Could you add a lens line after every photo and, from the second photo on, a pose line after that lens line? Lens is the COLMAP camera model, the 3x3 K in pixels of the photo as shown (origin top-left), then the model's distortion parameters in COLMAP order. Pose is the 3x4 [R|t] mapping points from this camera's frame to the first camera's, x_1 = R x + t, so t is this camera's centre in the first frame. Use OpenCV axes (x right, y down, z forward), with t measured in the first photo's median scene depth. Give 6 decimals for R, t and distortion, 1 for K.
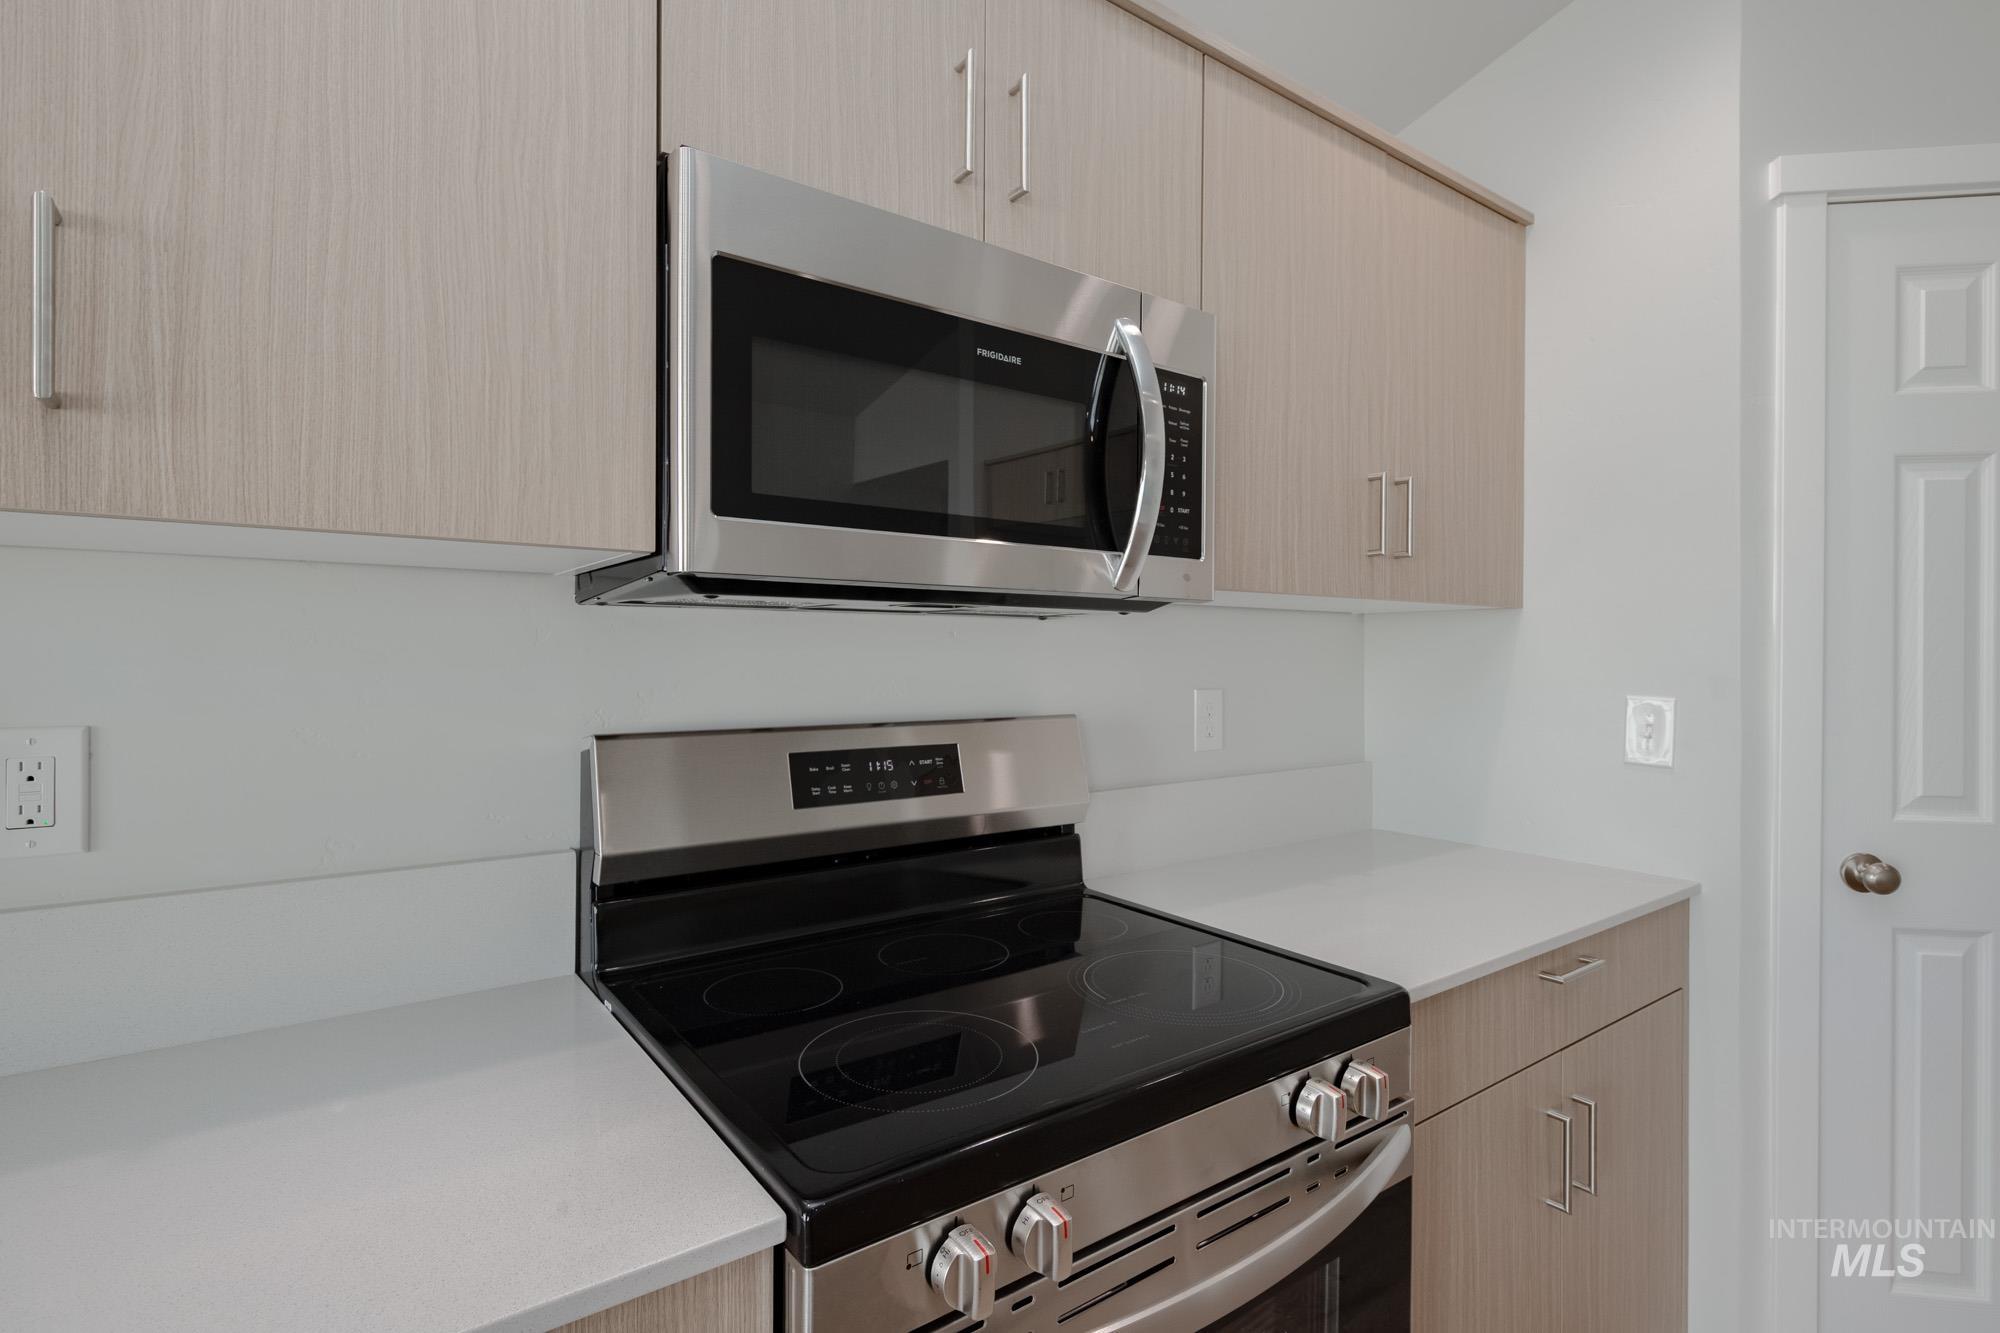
lens RADIAL K [[928.8, 0, 964.3], [0, 928.8, 655.1], [0, 0, 1]] dist [0.001482, -0.001375]
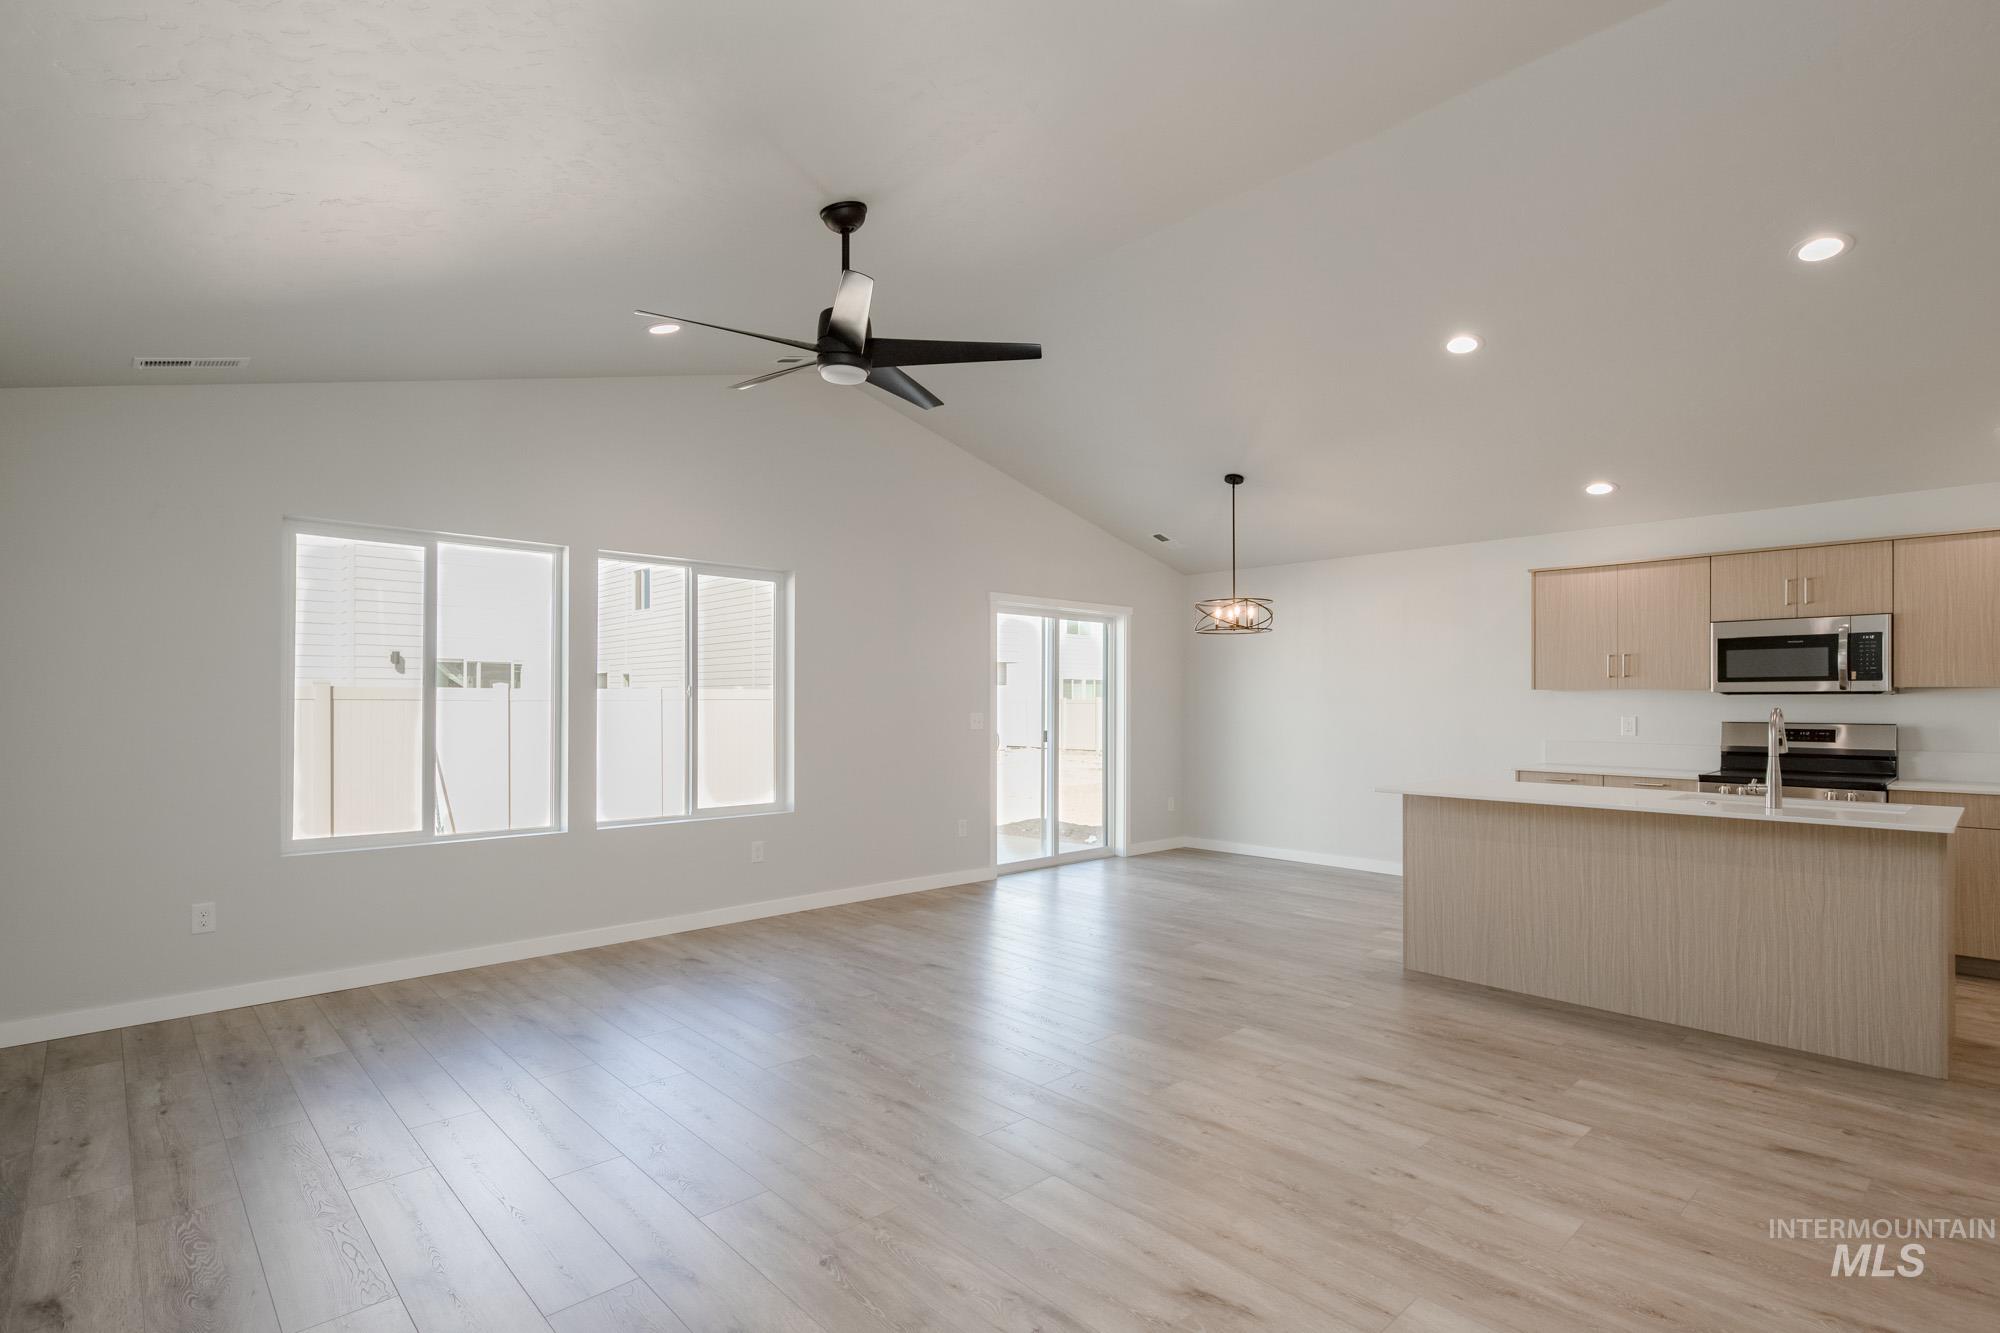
lens RADIAL K [[960.7, 0, 983.9], [0, 960.7, 697.3], [0, 0, 1]] dist [0.016079, -0.006164]
pose [[0.125788, -0.007284, -0.992030, 3.634100], [-0.004044, 0.999961, -0.007854, 0.012175], [0.992049, 0.004999, 0.125753, -3.061581]]
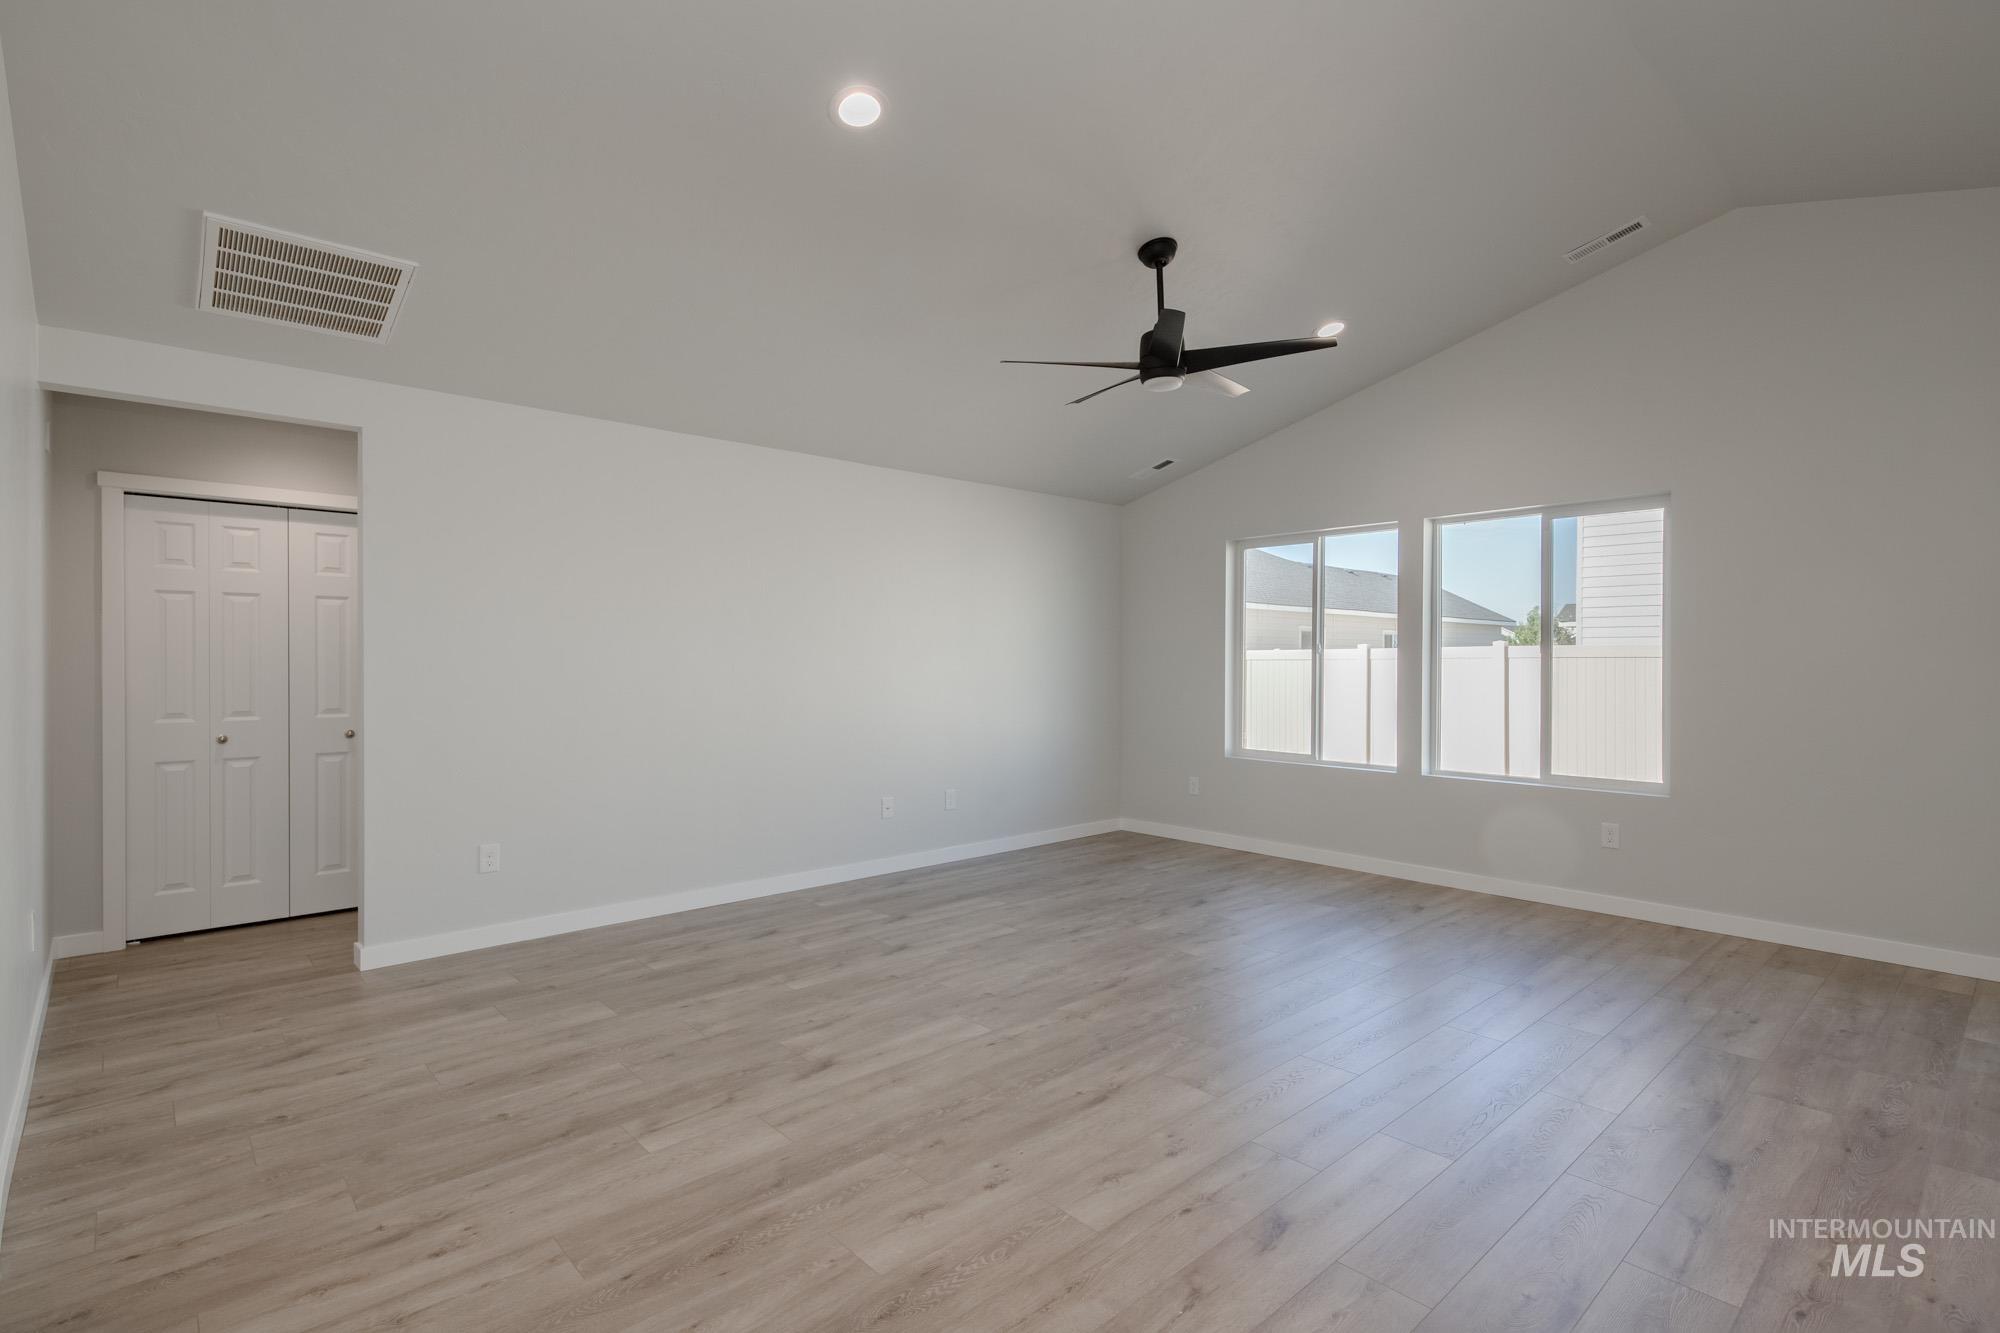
lens RADIAL K [[960.7, 0, 991.7], [0, 960.7, 660.9], [0, 0, 1]] dist [0.016079, -0.006164]
pose [[-0.992263, -0.003675, -0.124096, 1.919216], [-0.004604, 0.999964, 0.007194, -0.000112], [0.124065, 0.007710, -0.992244, -0.066852]]
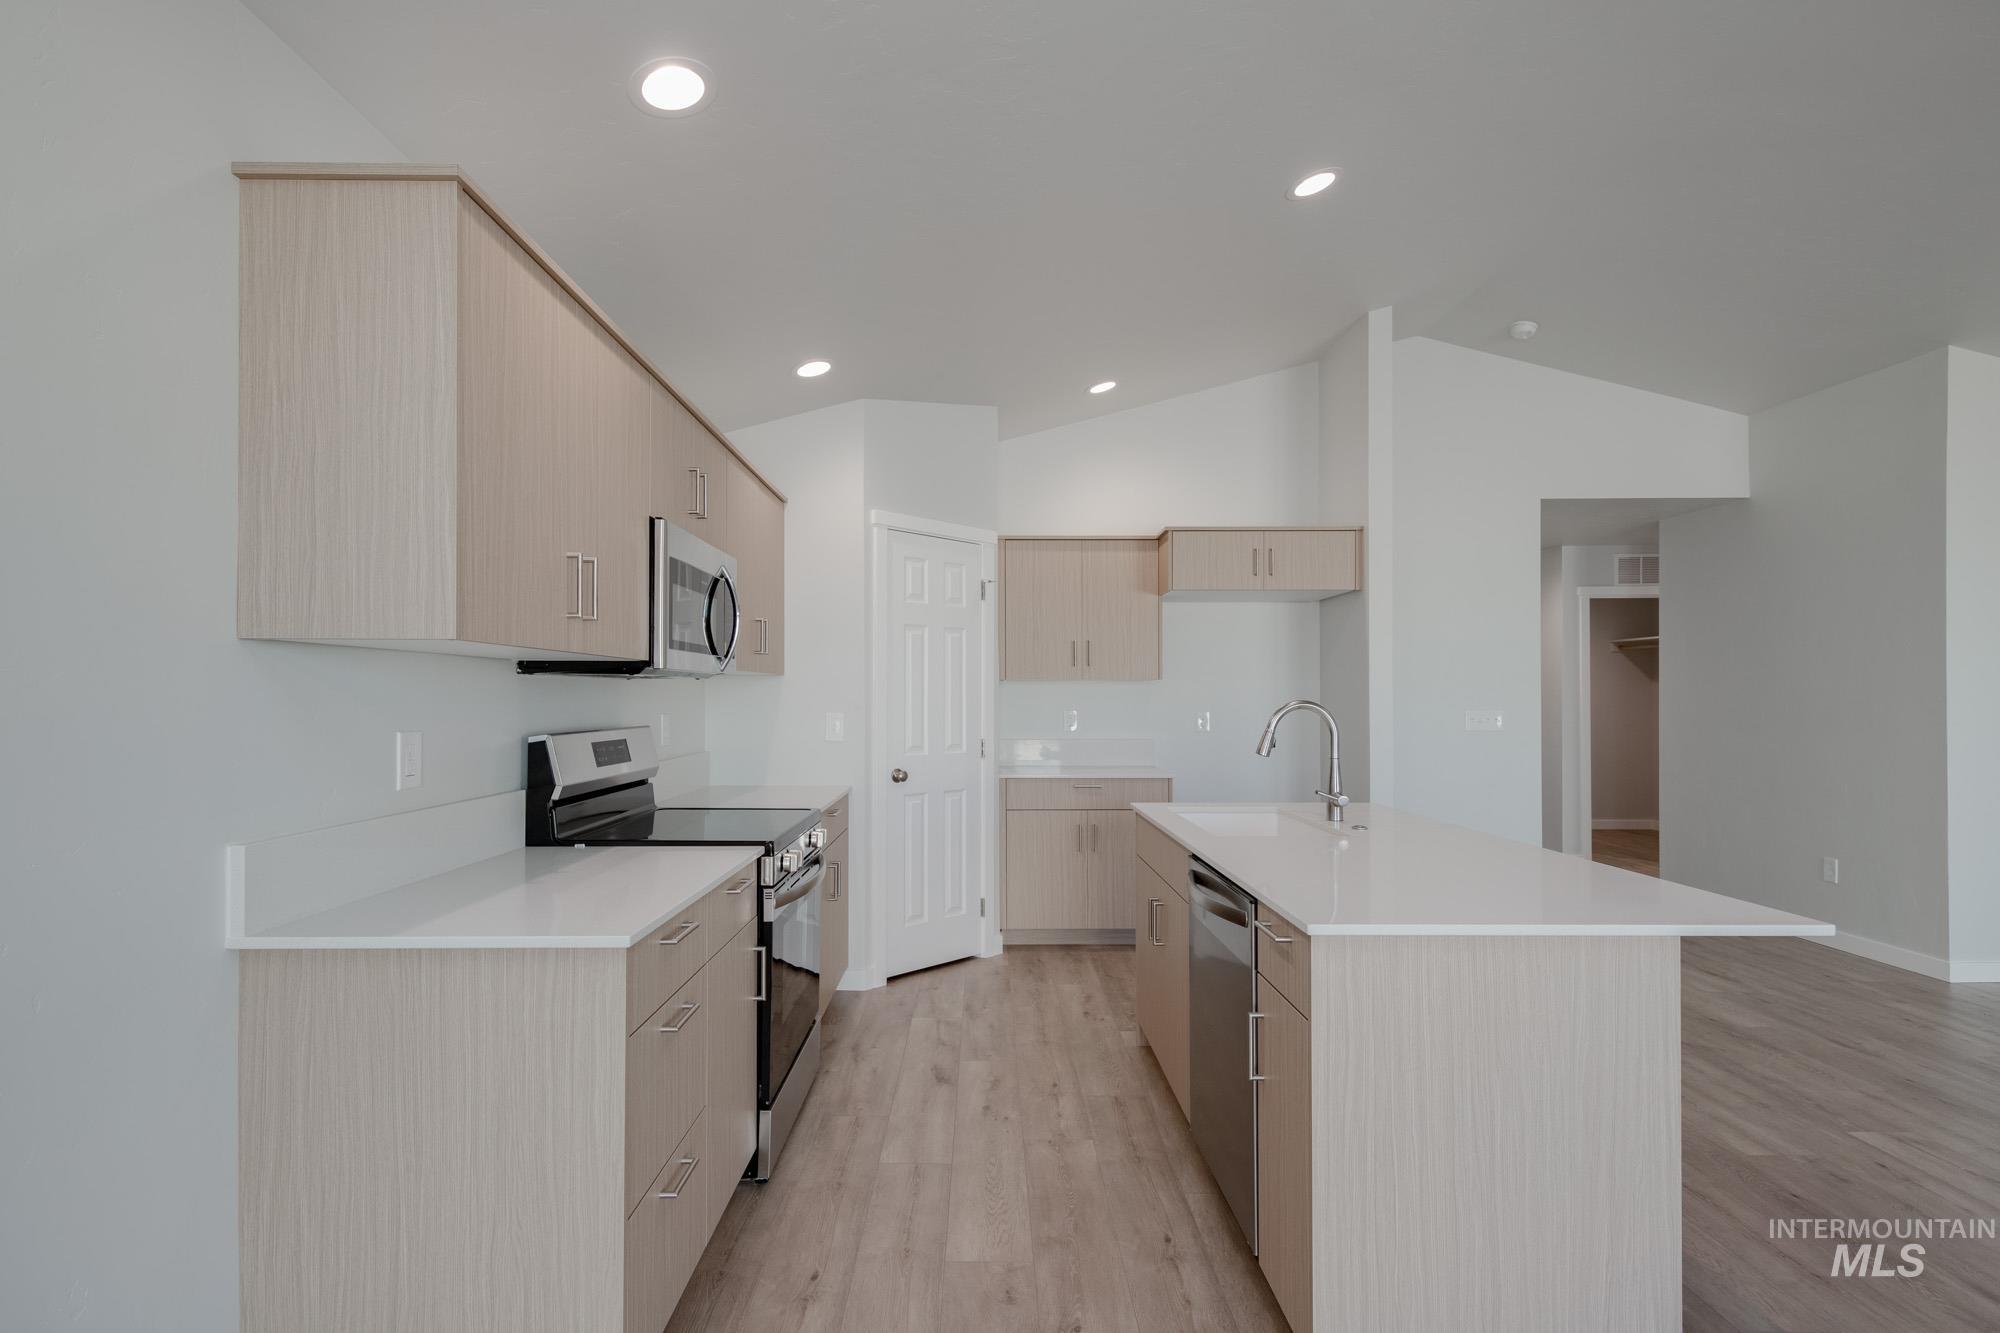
lens RADIAL K [[960.7, 0, 981.2], [0, 960.7, 700.1], [0, 0, 1]] dist [0.016079, -0.006164]
pose [[0.577211, -0.004534, 0.816583, -1.431151], [0.005085, 0.999985, 0.001958, 0.007137], [-0.816579, 0.003022, 0.577225, -0.996933]]
